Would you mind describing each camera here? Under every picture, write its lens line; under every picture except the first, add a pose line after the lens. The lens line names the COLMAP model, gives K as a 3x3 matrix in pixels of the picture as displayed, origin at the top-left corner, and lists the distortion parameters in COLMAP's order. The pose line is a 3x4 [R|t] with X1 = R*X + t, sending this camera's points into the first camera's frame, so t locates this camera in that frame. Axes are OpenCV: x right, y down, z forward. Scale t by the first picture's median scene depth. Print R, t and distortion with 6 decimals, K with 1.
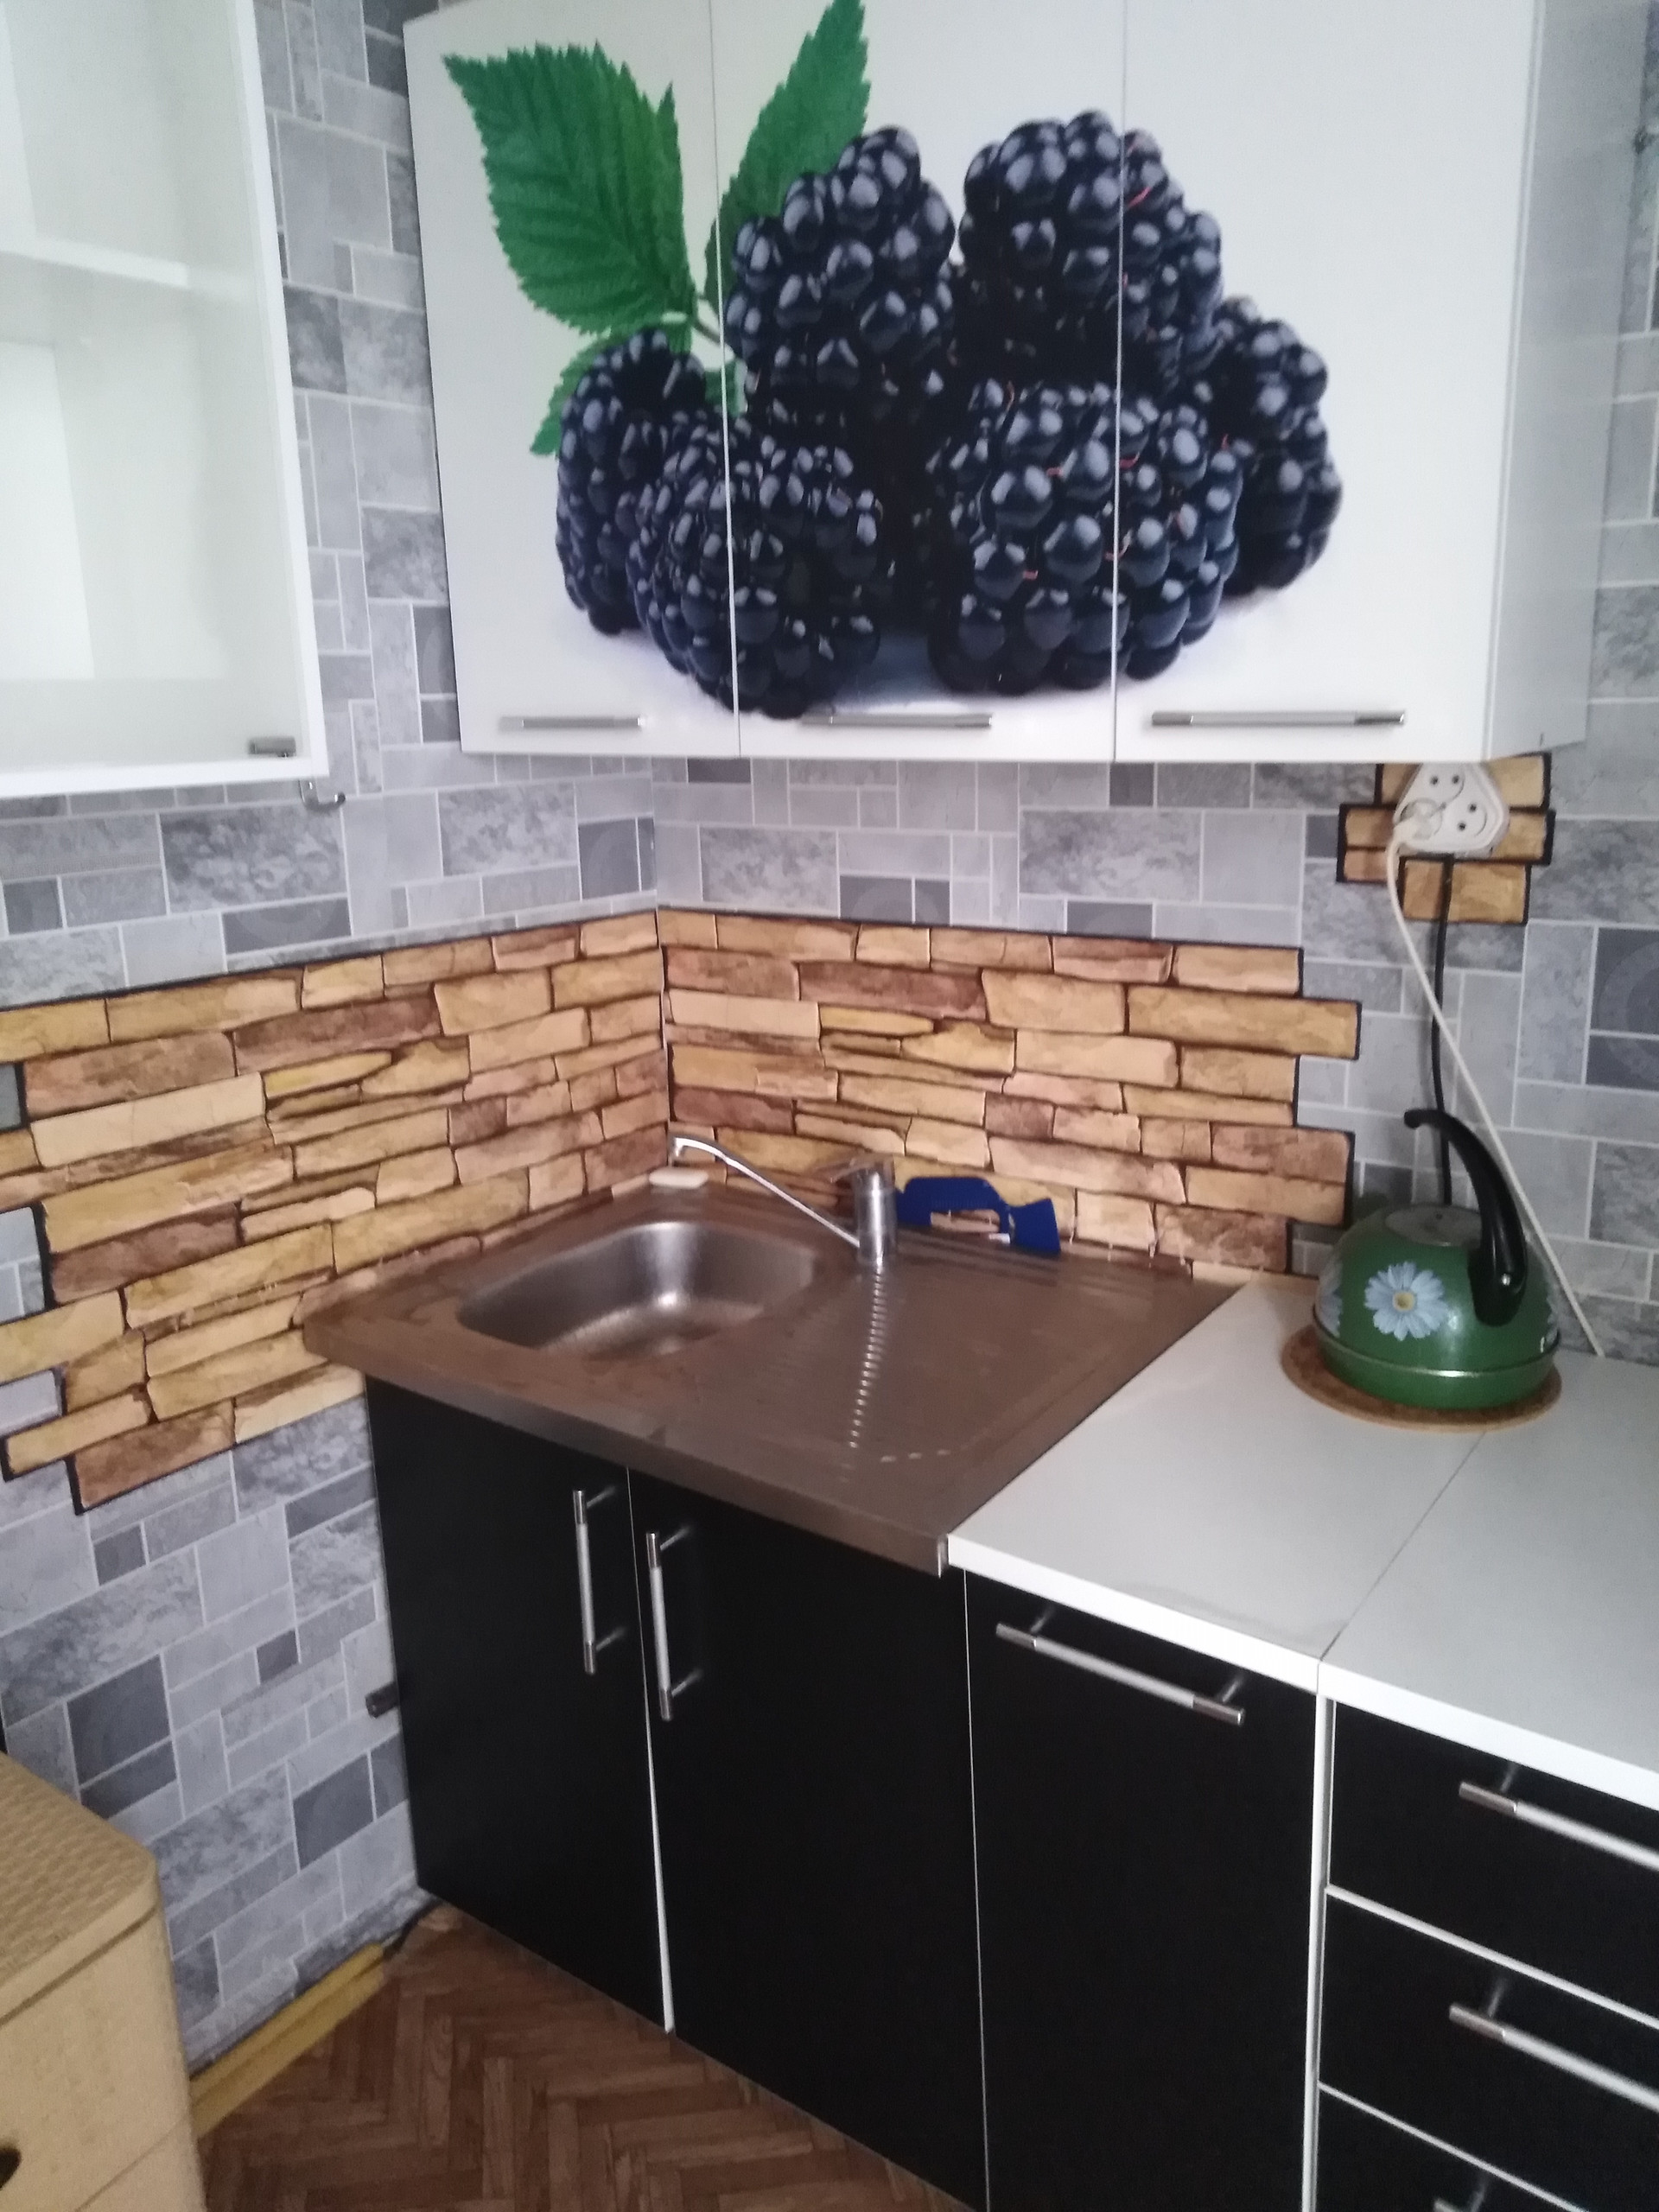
lens RADIAL K [[1636.5, 0, 831.6], [0, 1636.5, 1105.3], [0, 0, 1]] dist [0.016790, -0.013519]
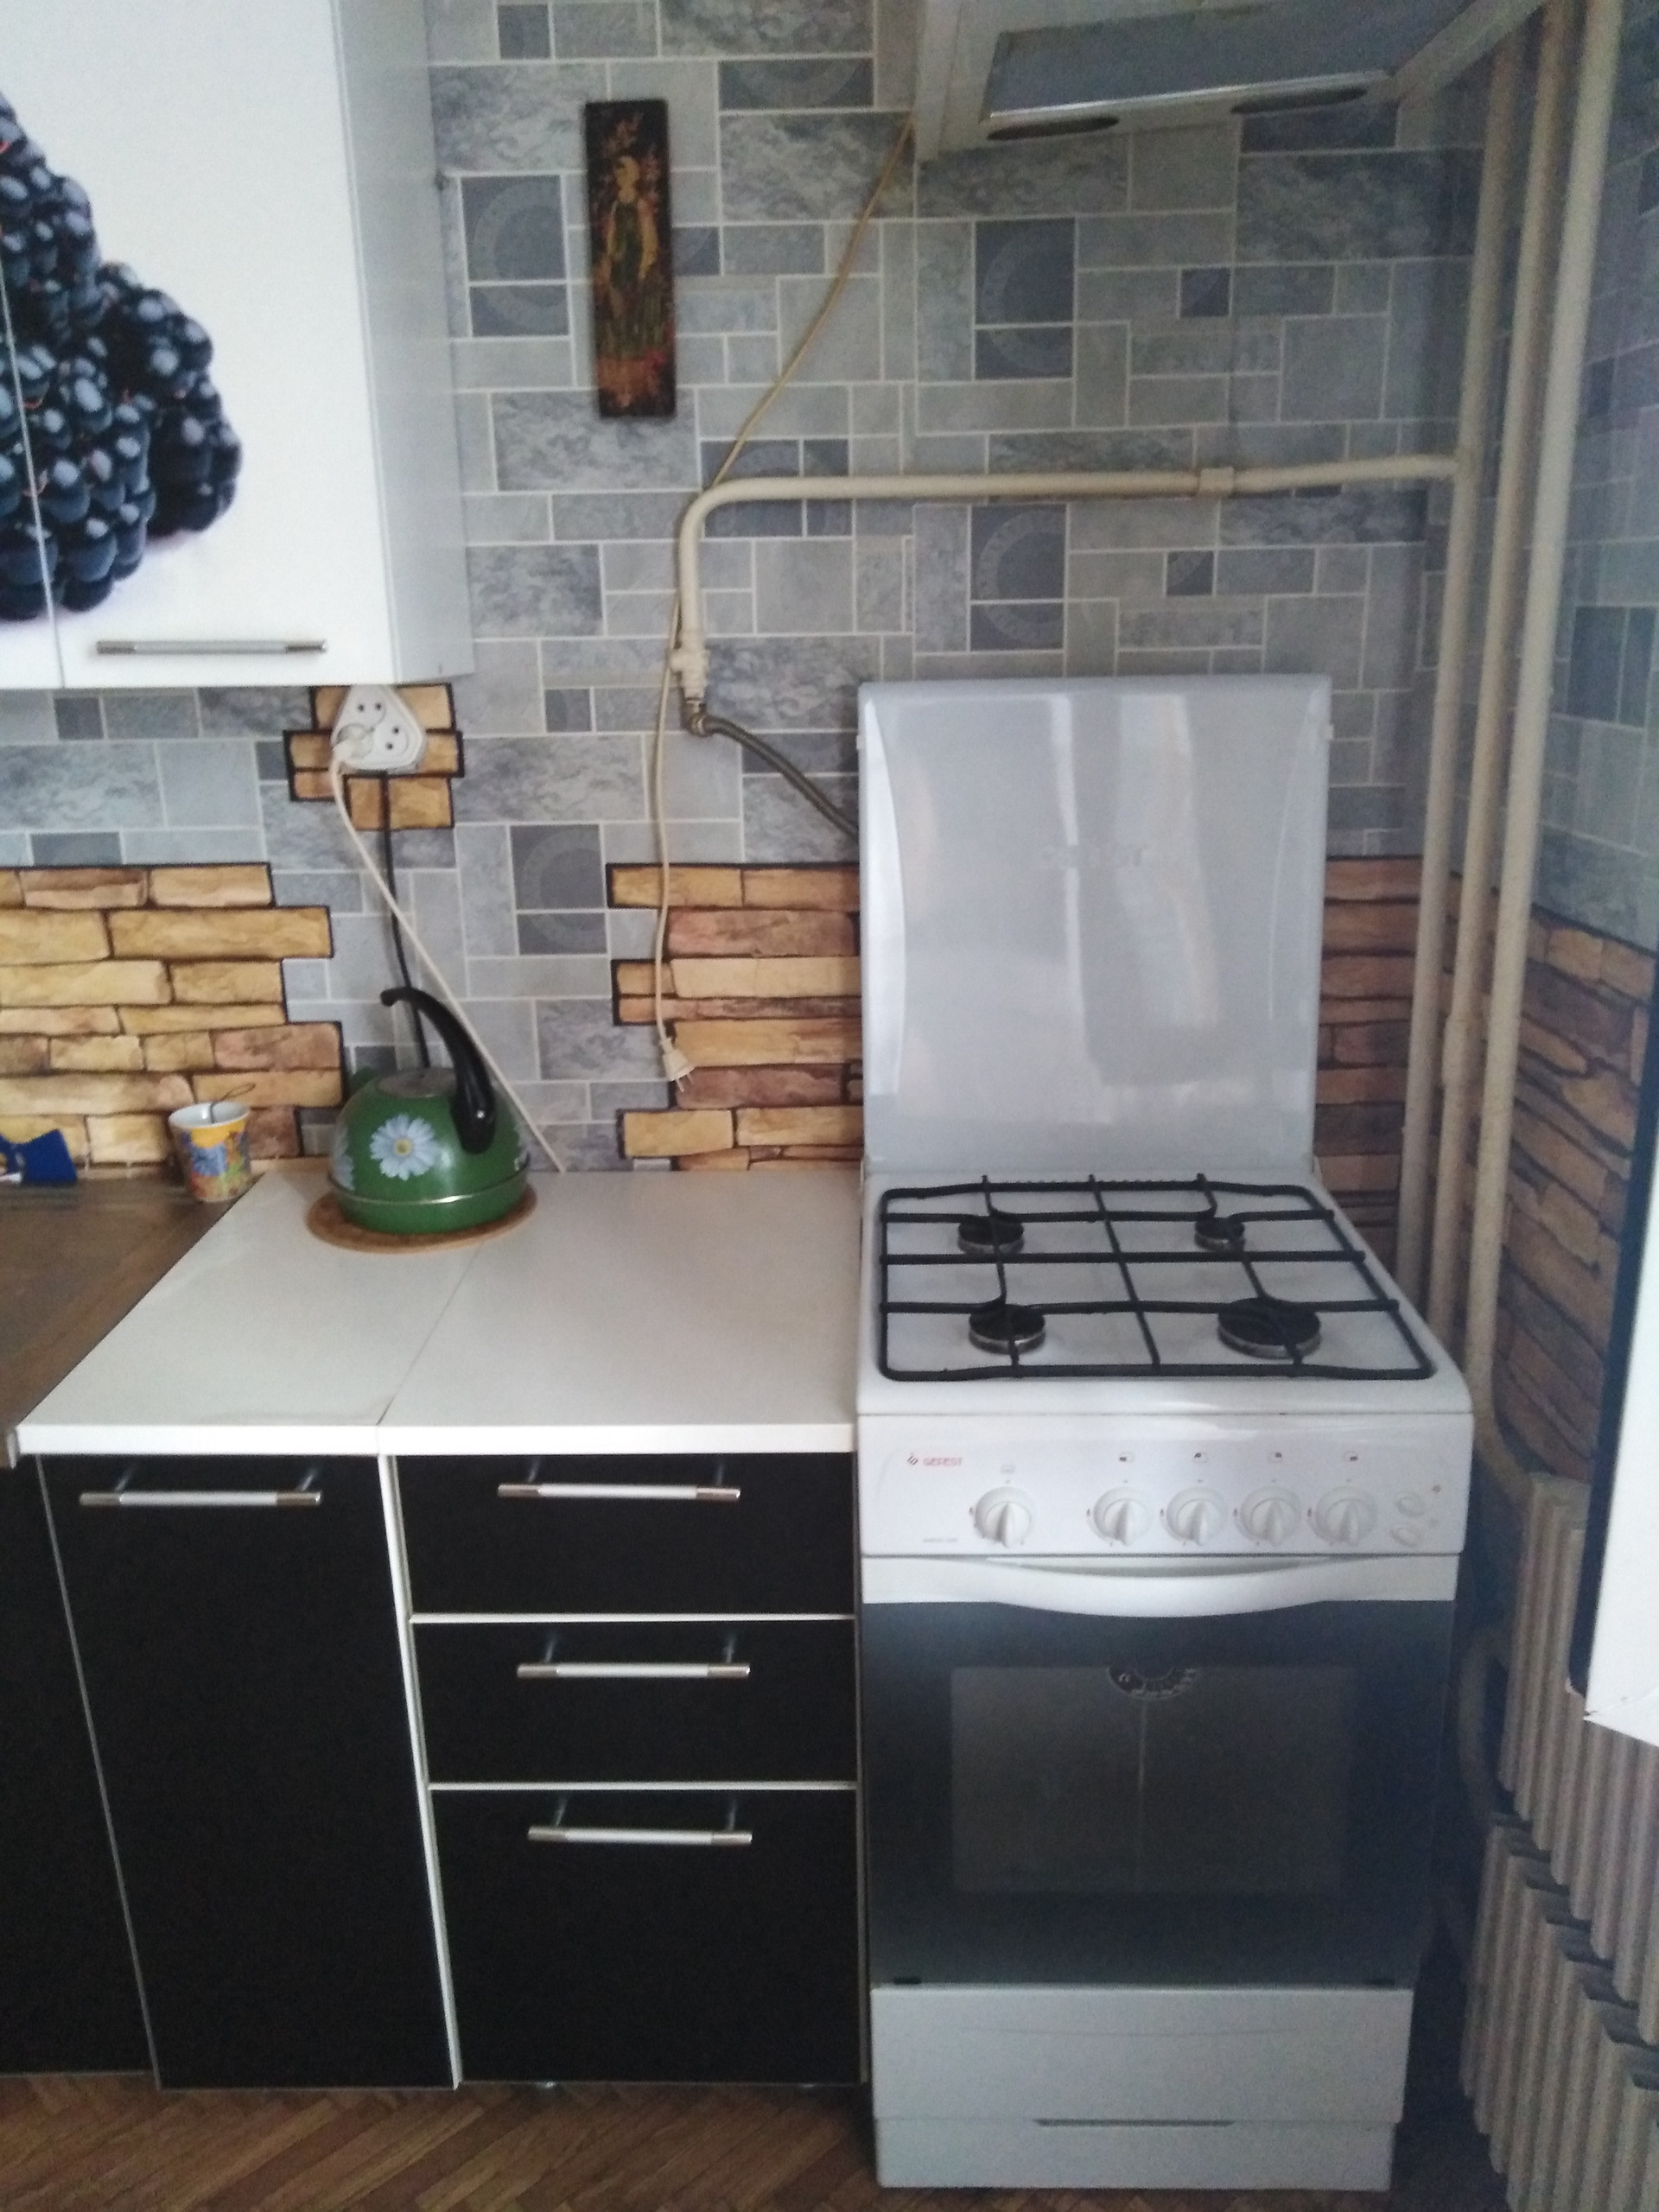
lens RADIAL K [[1636.5, 0, 829.9], [0, 1636.5, 1107.2], [0, 0, 1]] dist [0.016790, -0.013519]
pose [[0.817603, -0.146791, 0.556756, -0.052398], [0.135560, 0.988850, 0.061644, 0.058450], [-0.559597, 0.025074, 0.828385, -0.150145]]
